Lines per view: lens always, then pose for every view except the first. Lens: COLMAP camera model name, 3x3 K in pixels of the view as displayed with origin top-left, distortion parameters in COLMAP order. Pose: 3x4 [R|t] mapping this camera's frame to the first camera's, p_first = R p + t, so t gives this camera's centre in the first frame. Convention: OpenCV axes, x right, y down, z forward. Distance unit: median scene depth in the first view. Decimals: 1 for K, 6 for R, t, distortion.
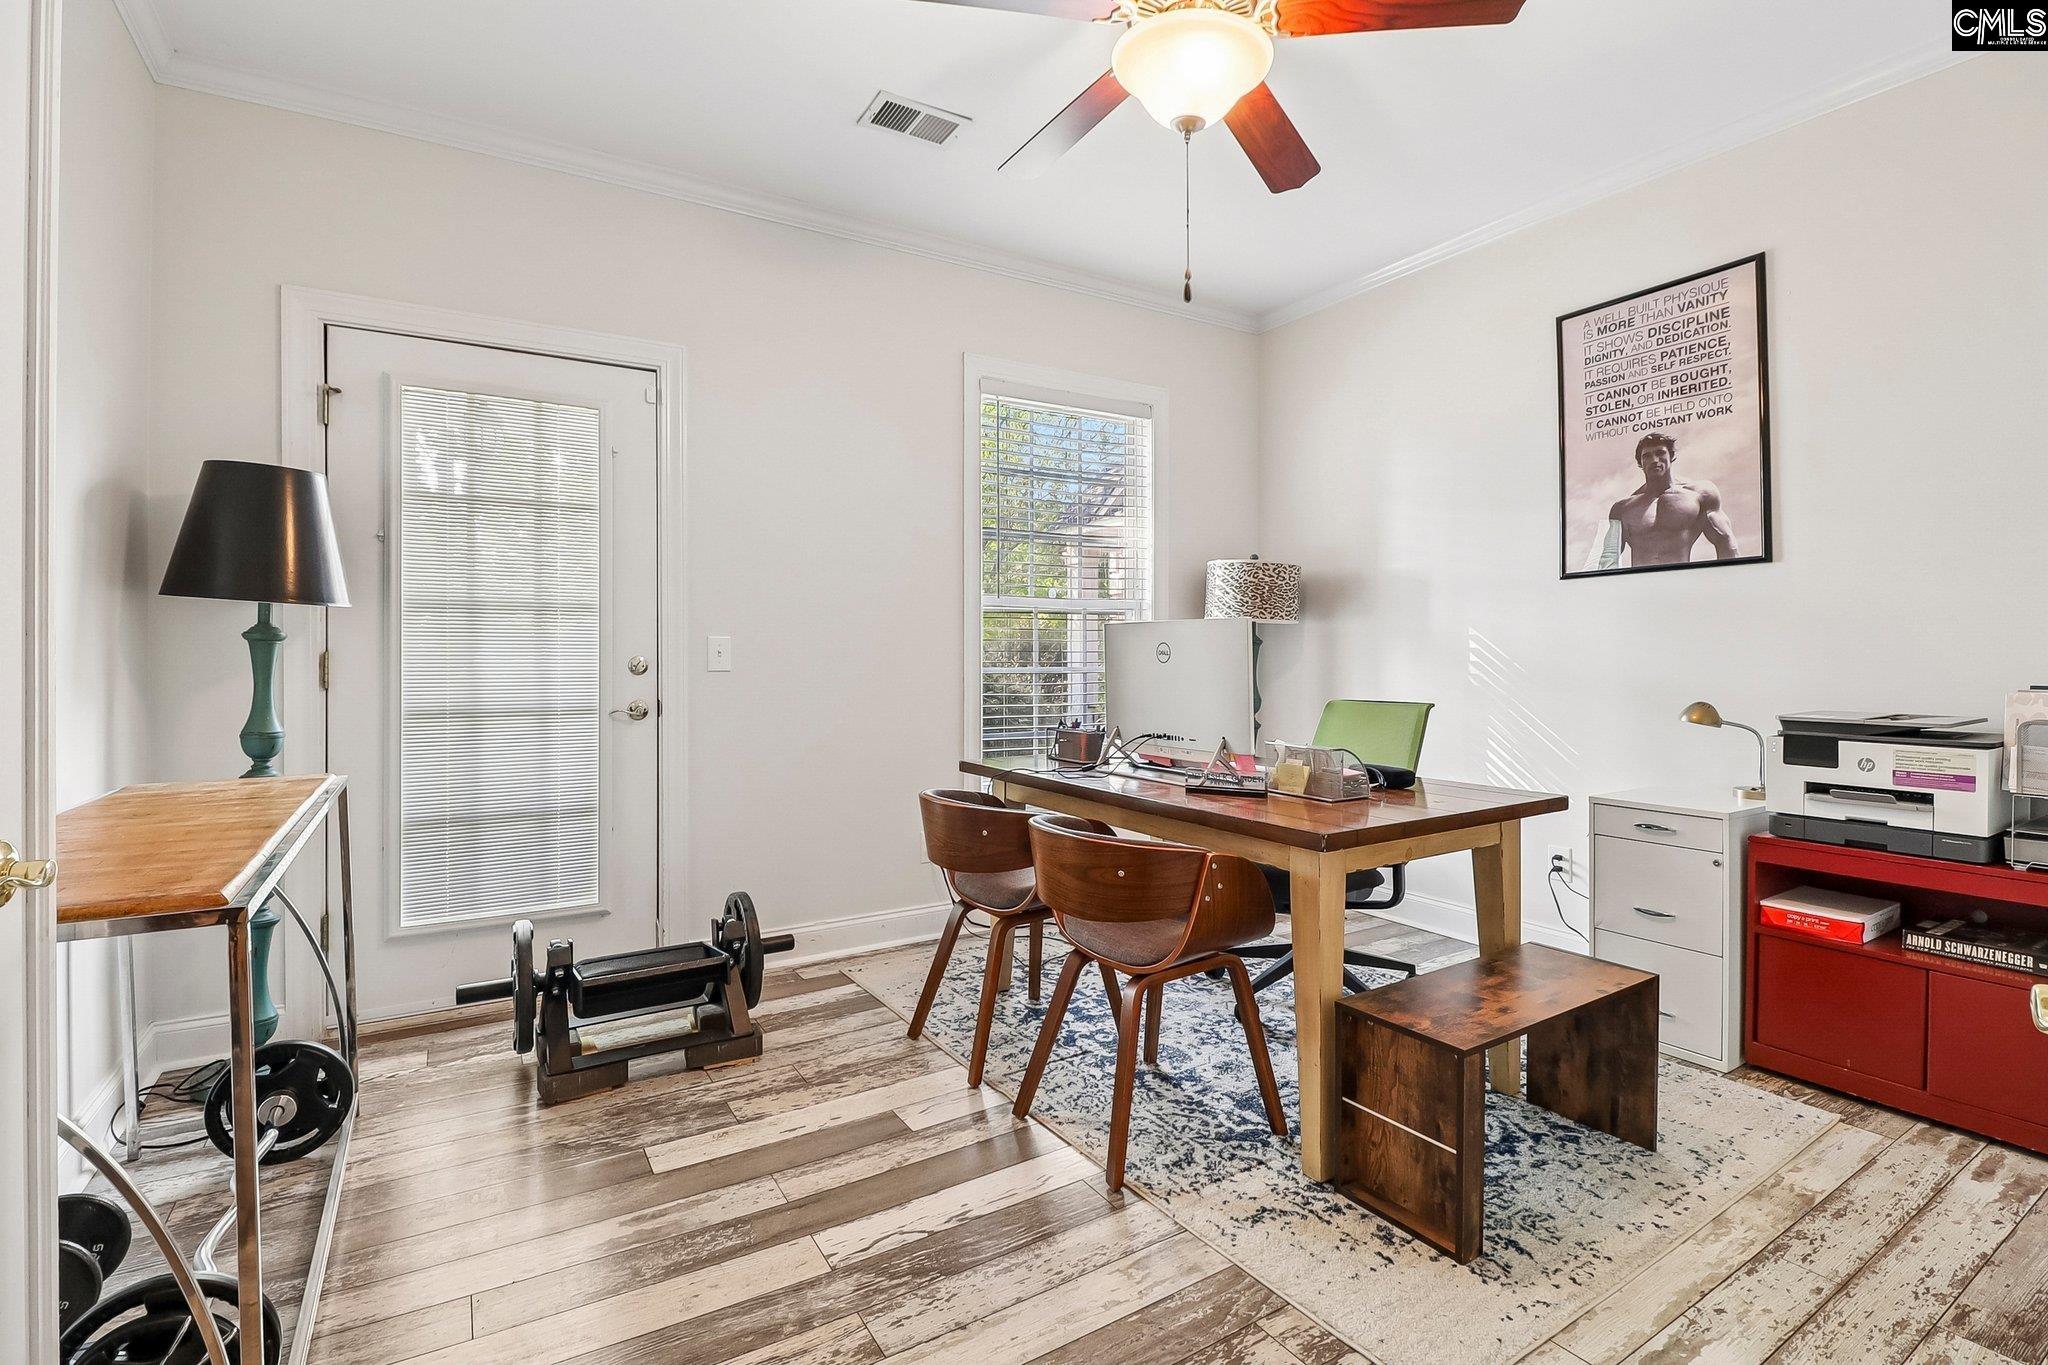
lens RADIAL K [[919.4, 0, 1057.3], [0, 919.4, 645.8], [0, 0, 1]] dist [0.000031, -0.000007]
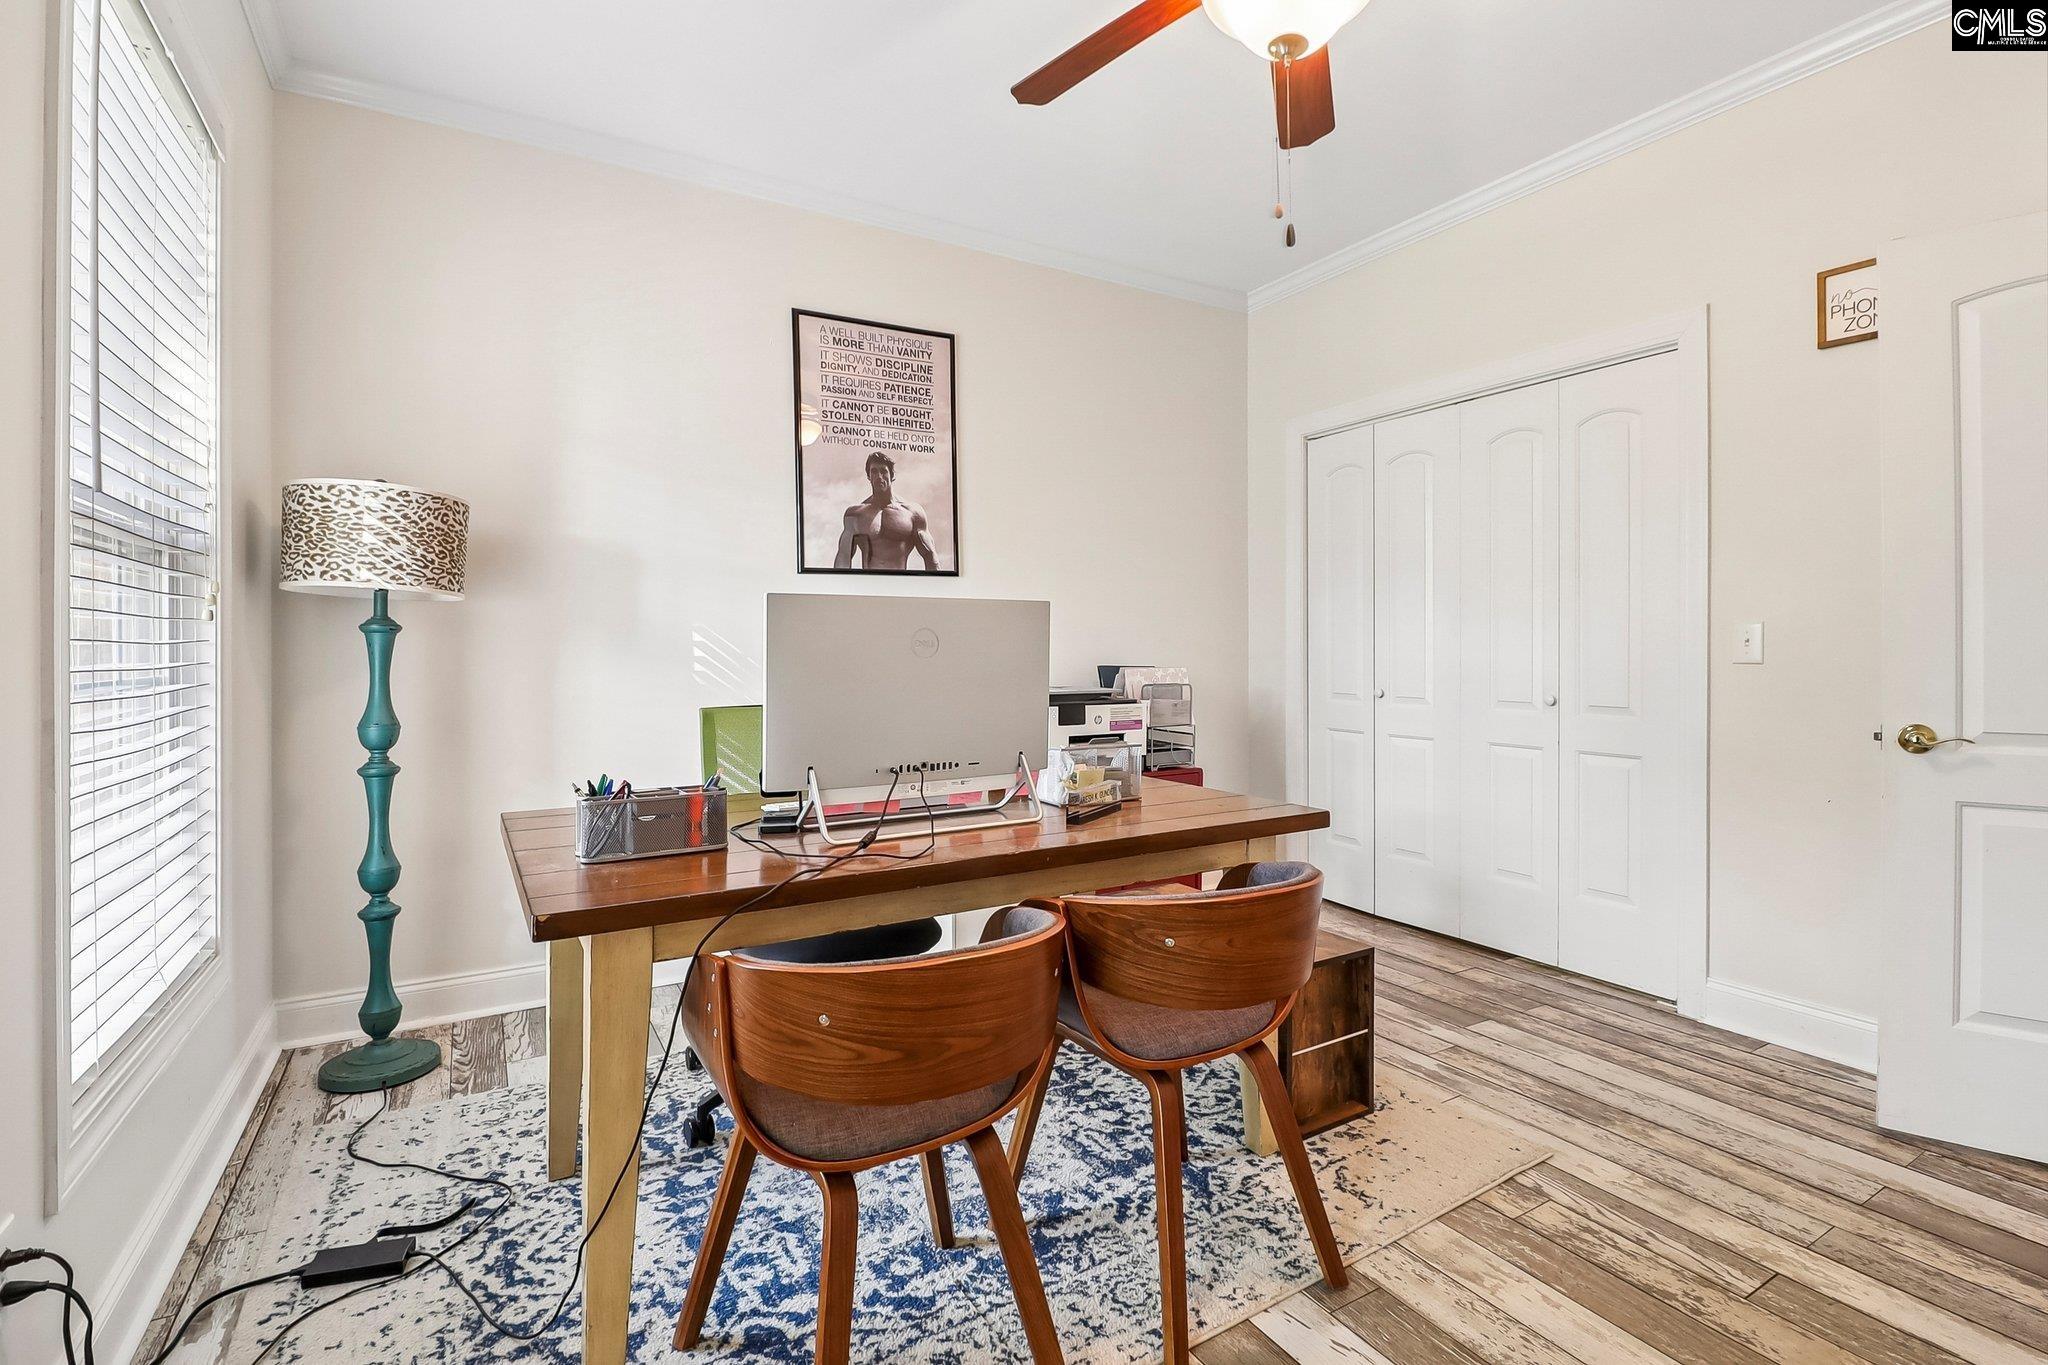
lens RADIAL K [[919.4, 0, 1057.3], [0, 919.4, 645.8], [0, 0, 1]] dist [0.000031, -0.000007]
pose [[0.062605, 0.004134, 0.998030, -0.477403], [-0.003286, 0.999987, -0.003936, 0.010408], [-0.998033, -0.003033, 0.062618, 0.733645]]
